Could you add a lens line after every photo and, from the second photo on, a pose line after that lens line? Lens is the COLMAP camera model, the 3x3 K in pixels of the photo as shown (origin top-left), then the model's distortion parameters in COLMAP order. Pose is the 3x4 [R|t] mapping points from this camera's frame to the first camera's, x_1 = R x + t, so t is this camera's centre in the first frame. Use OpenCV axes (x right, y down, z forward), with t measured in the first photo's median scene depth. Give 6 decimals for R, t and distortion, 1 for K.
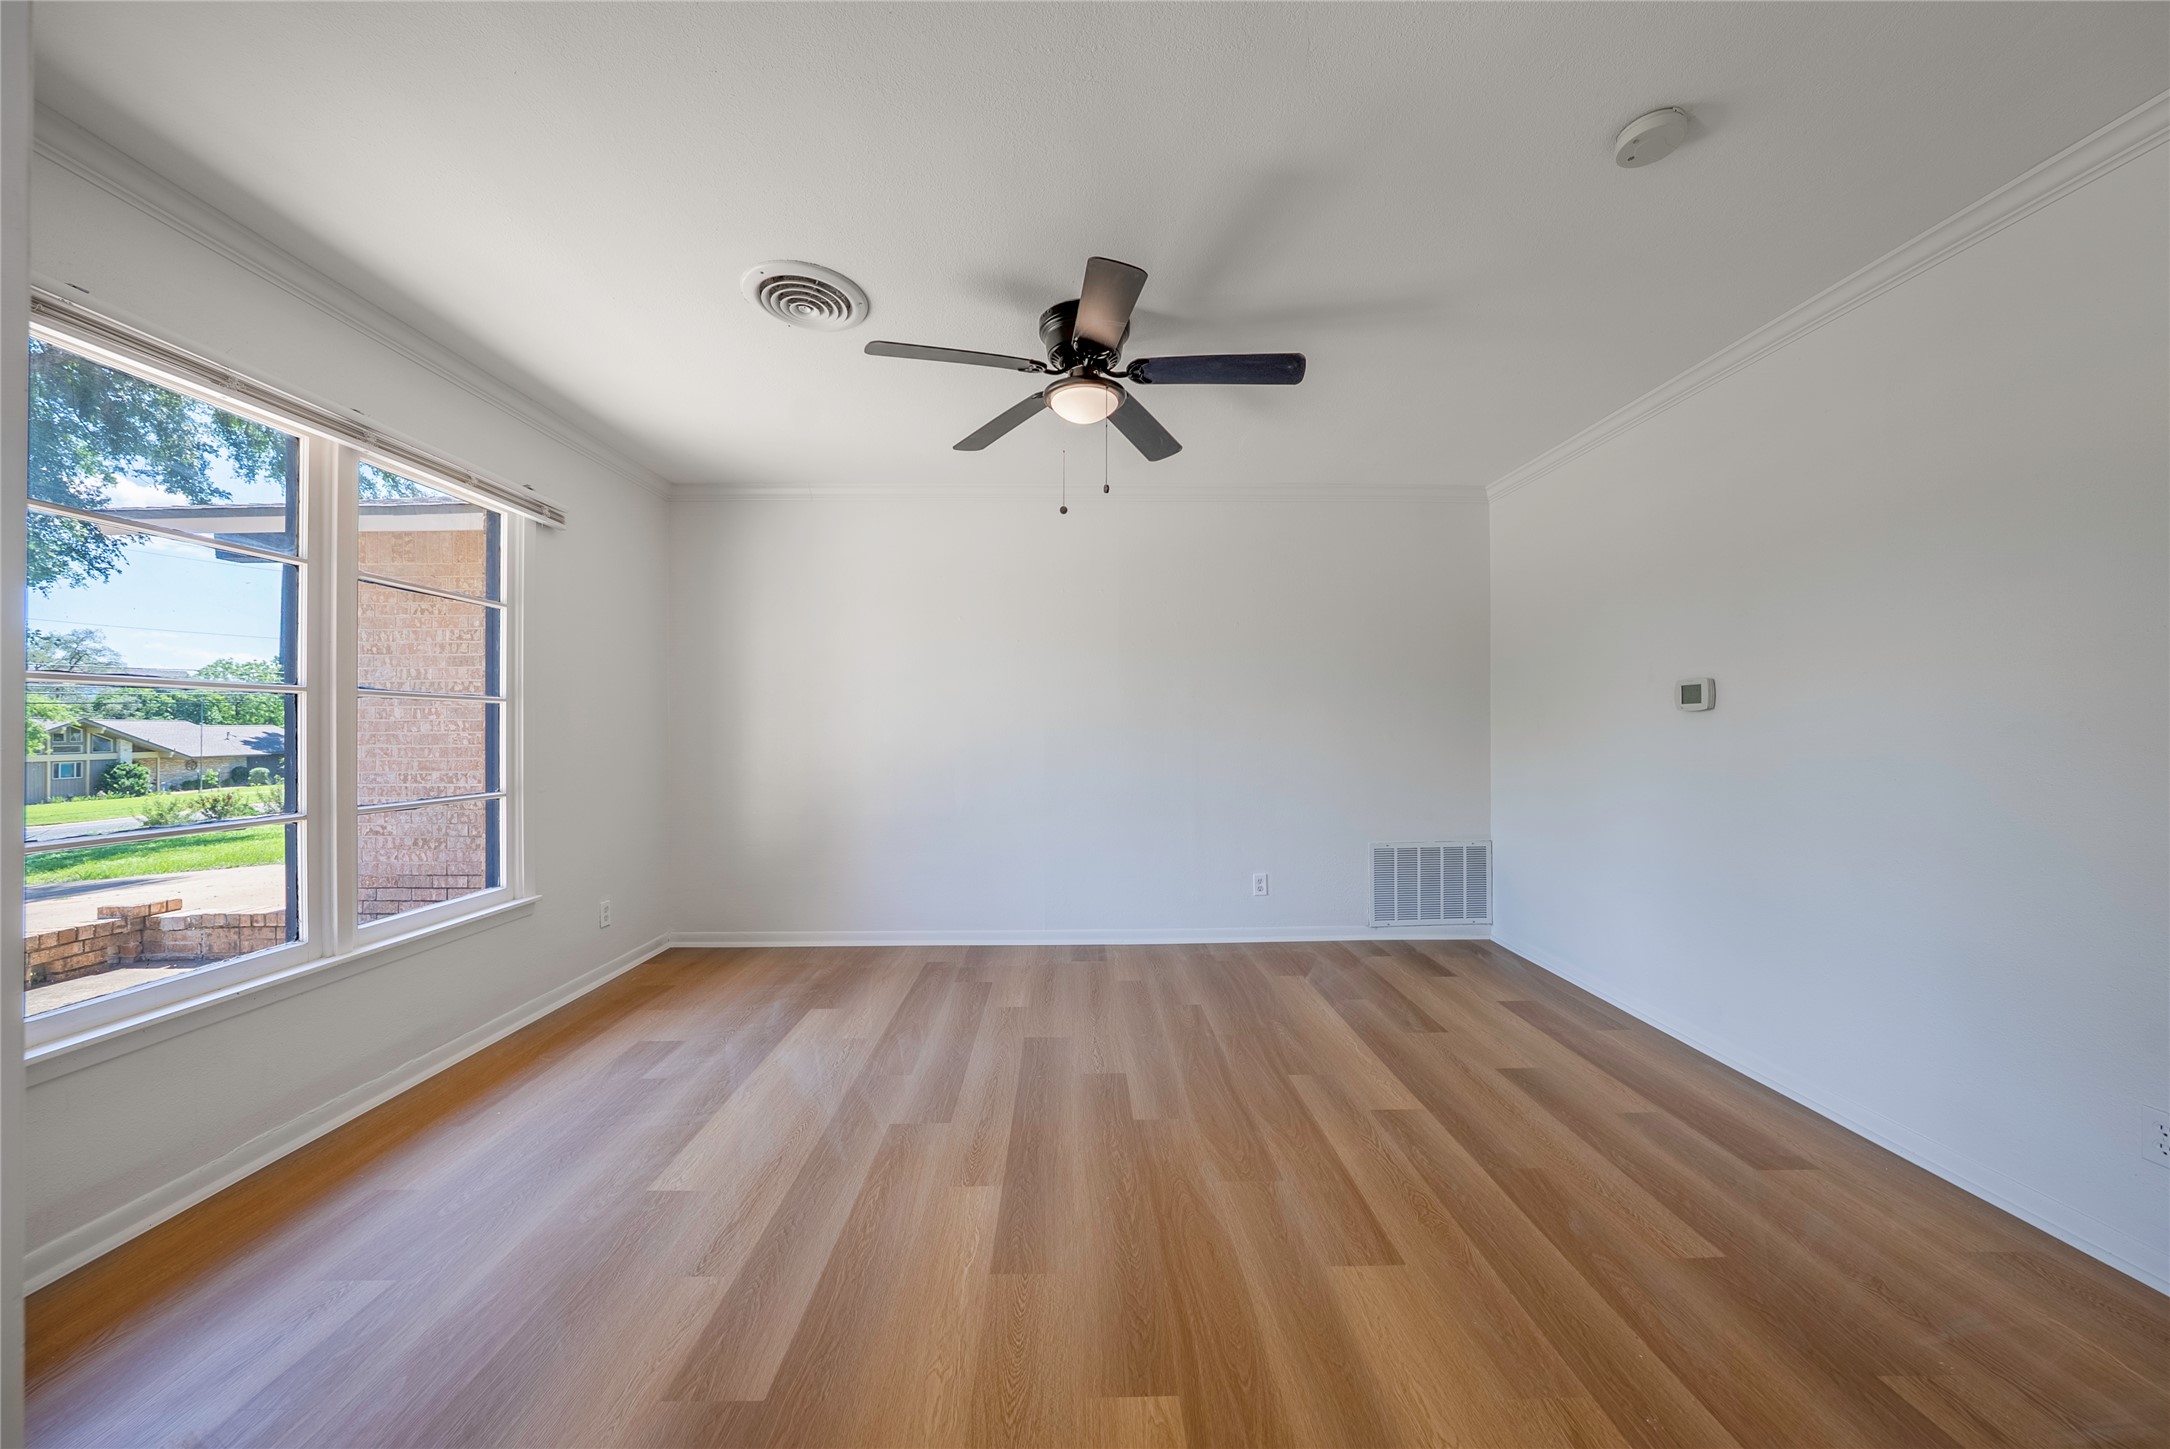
lens RADIAL K [[759.8, 0, 1104.7], [0, 759.8, 724.3], [0, 0, 1]] dist [-0.009914, 0.000032]
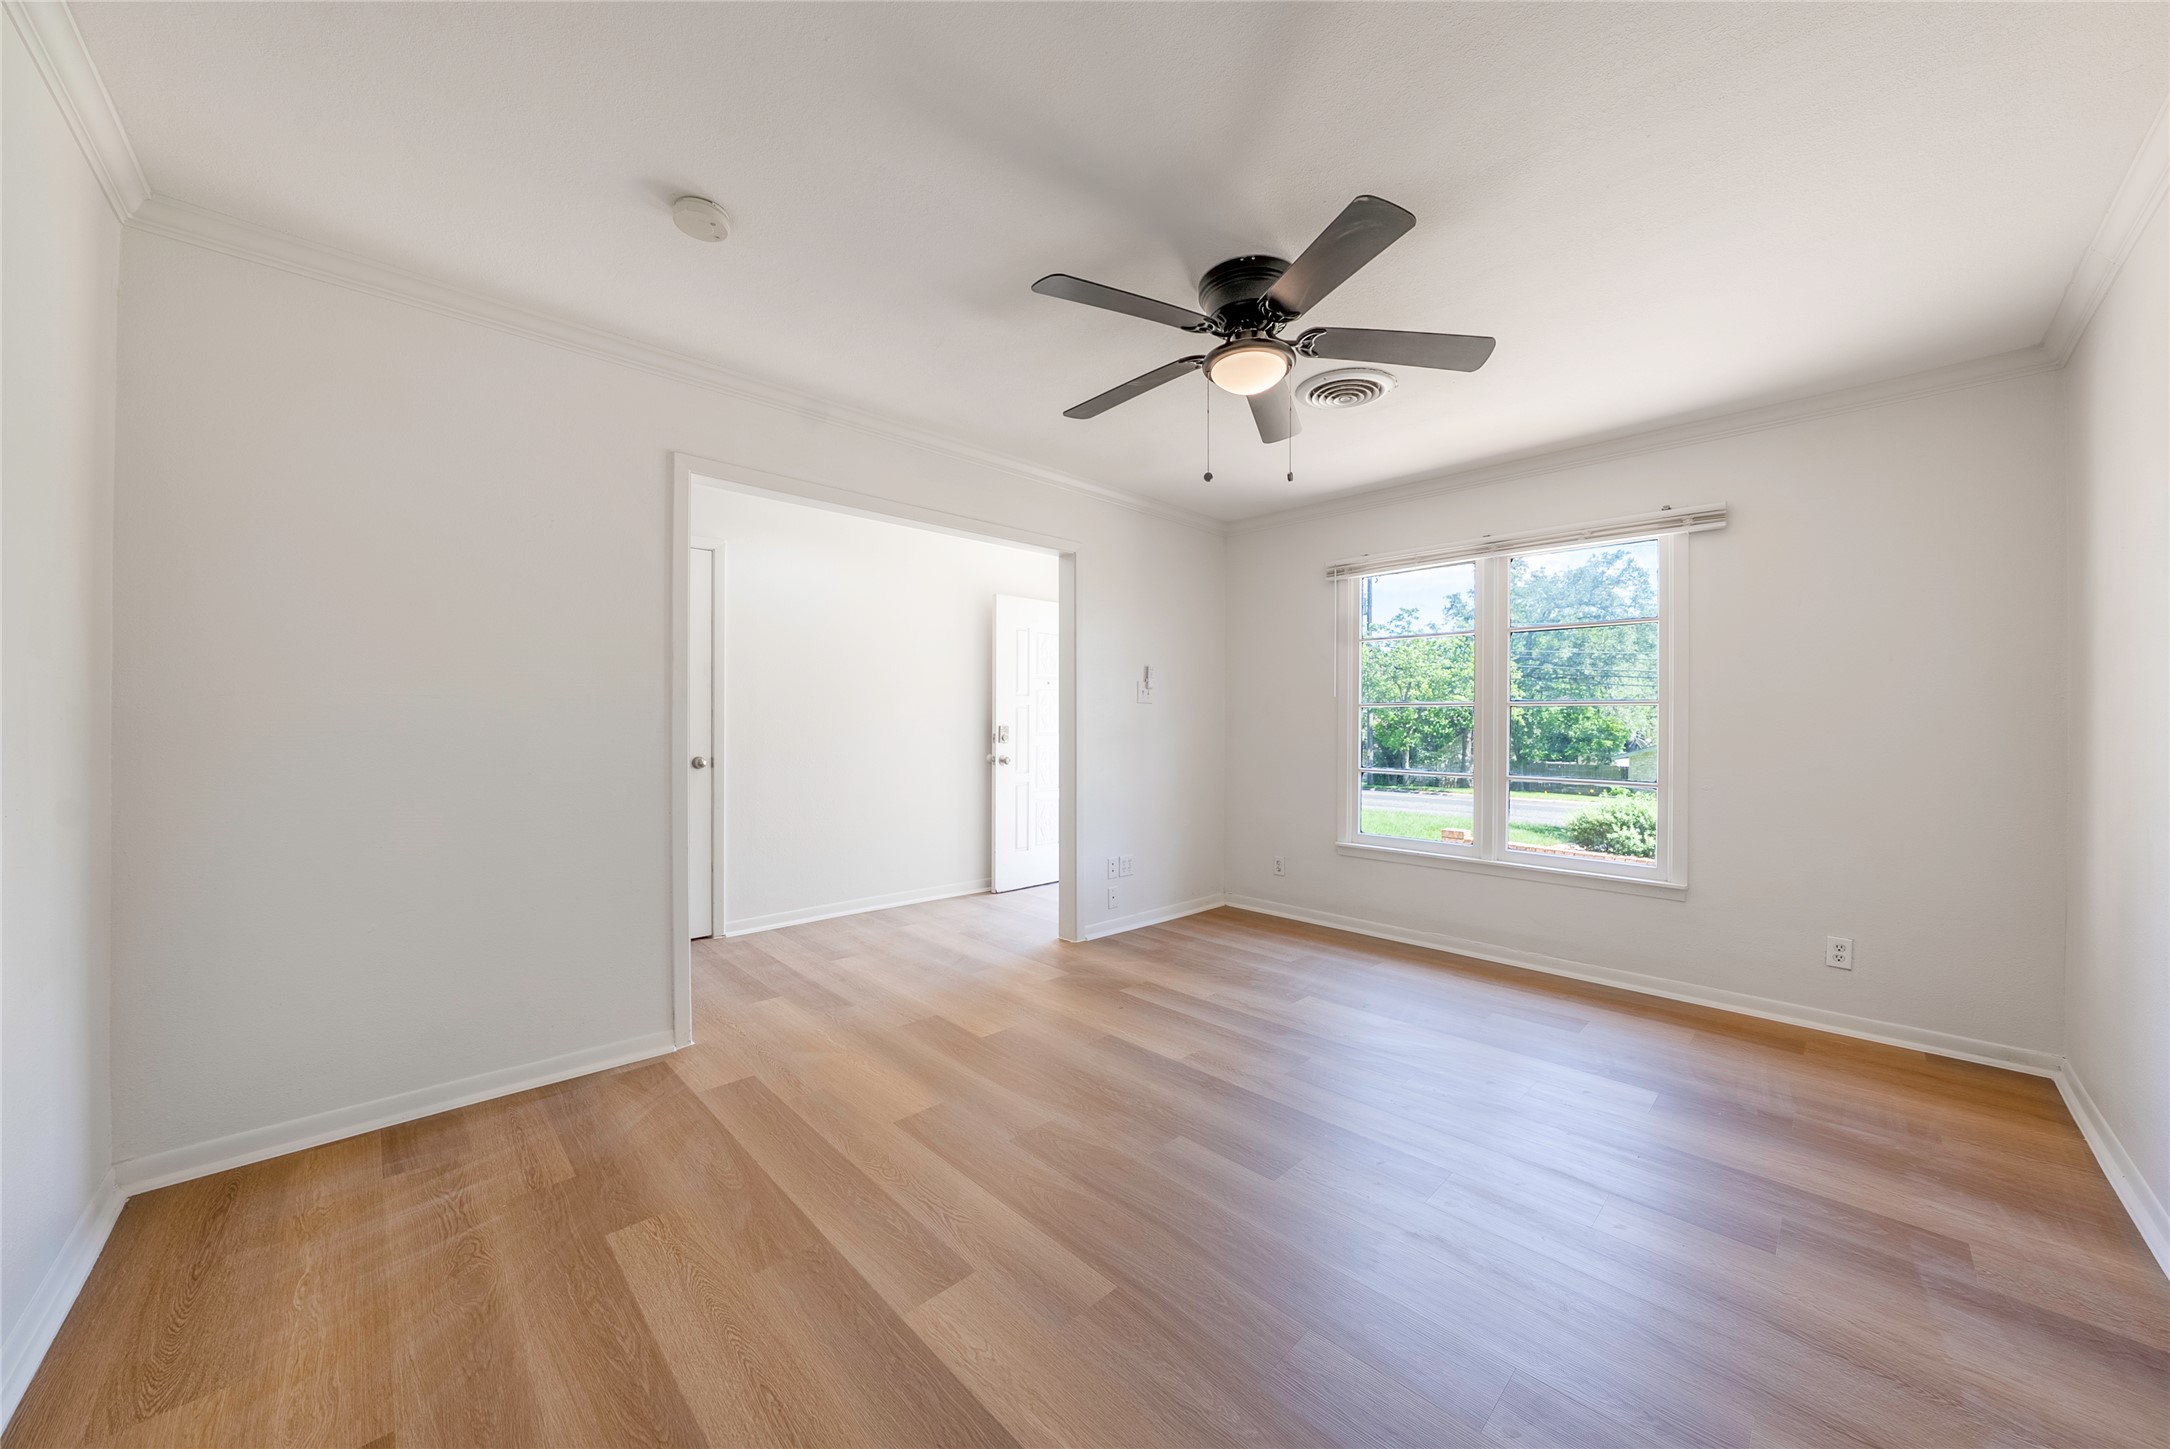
lens RADIAL K [[759.8, 0, 1104.7], [0, 759.8, 724.3], [0, 0, 1]] dist [-0.009914, 0.000032]
pose [[-0.734427, -0.002102, -0.678685, 0.738077], [-0.002781, 0.999996, -0.000088, 0.003967], [0.678683, 0.001823, -0.734430, 1.596111]]
